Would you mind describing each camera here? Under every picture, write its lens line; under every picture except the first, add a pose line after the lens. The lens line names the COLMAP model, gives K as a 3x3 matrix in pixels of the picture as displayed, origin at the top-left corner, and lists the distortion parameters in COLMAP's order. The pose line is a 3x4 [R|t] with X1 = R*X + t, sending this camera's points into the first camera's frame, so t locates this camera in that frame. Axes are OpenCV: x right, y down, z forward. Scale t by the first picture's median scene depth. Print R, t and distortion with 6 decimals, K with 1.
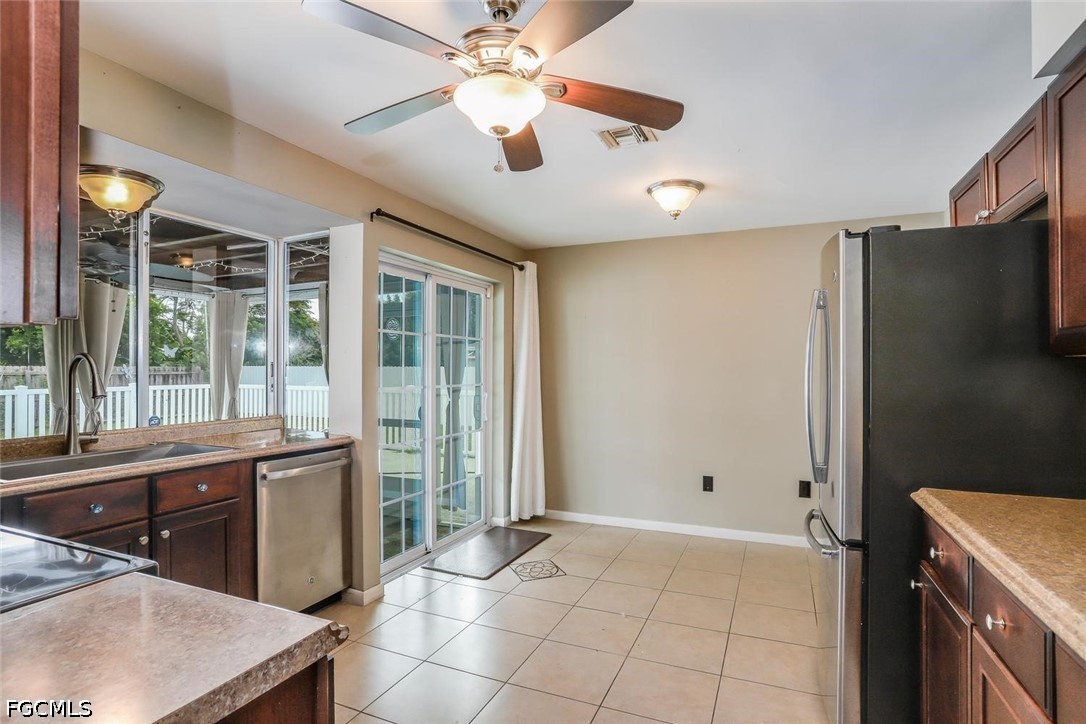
lens RADIAL K [[559.0, 0, 542.8], [0, 559.0, 365.1], [0, 0, 1]] dist [-0.035779, 0.008698]
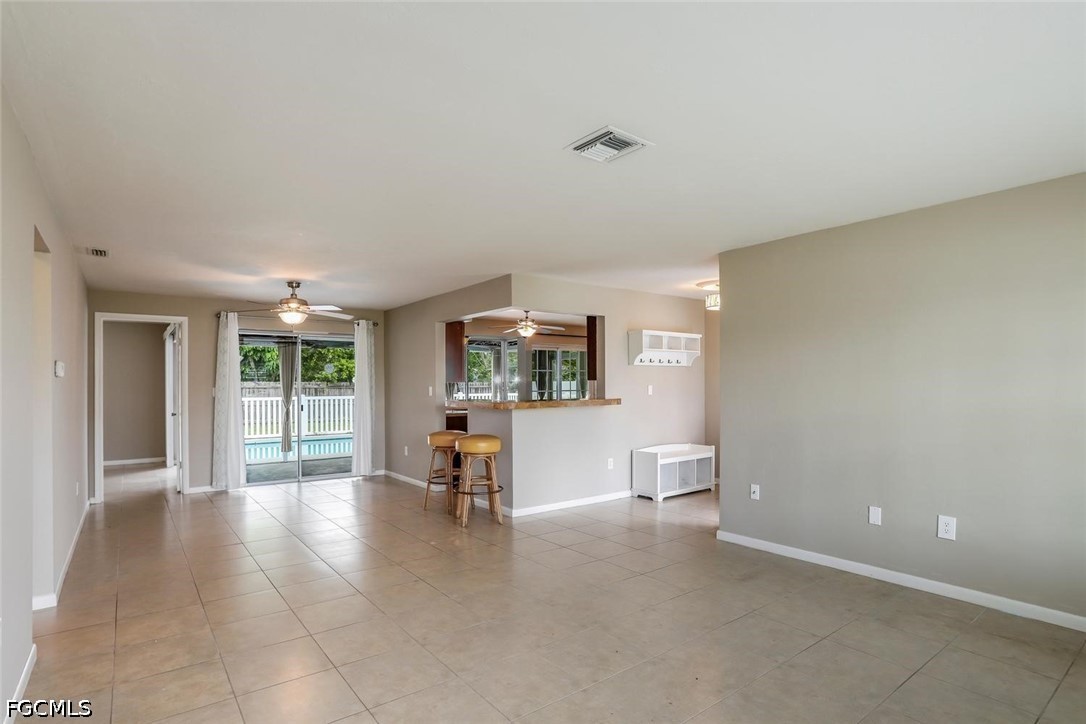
lens RADIAL K [[559.0, 0, 534.9], [0, 559.0, 372.8], [0, 0, 1]] dist [-0.035779, 0.008698]
pose [[0.876475, -0.010309, -0.481338, 0.823490], [0.006166, 0.999929, -0.010189, -0.014062], [0.481409, 0.005963, 0.876476, -1.160844]]
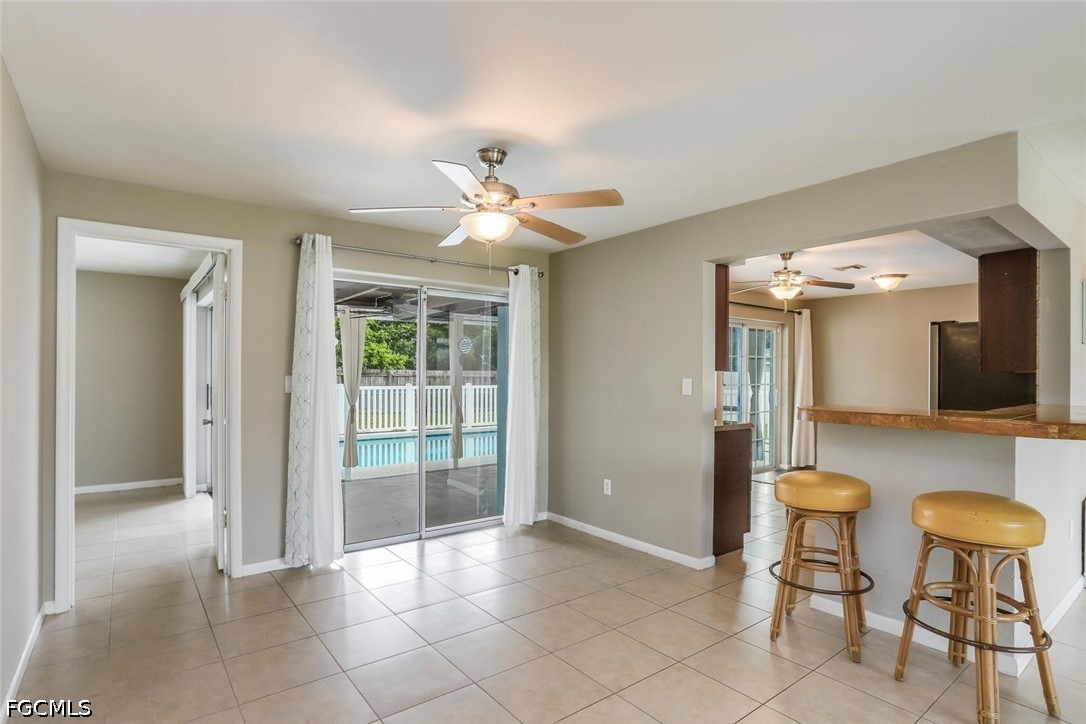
lens RADIAL K [[559.0, 0, 543.2], [0, 559.0, 364.8], [0, 0, 1]] dist [-0.035779, 0.008698]
pose [[0.882502, 0.003607, -0.470295, 0.065505], [-0.007398, 0.999953, -0.006215, -0.007859], [0.470251, 0.008964, 0.882487, -0.812605]]
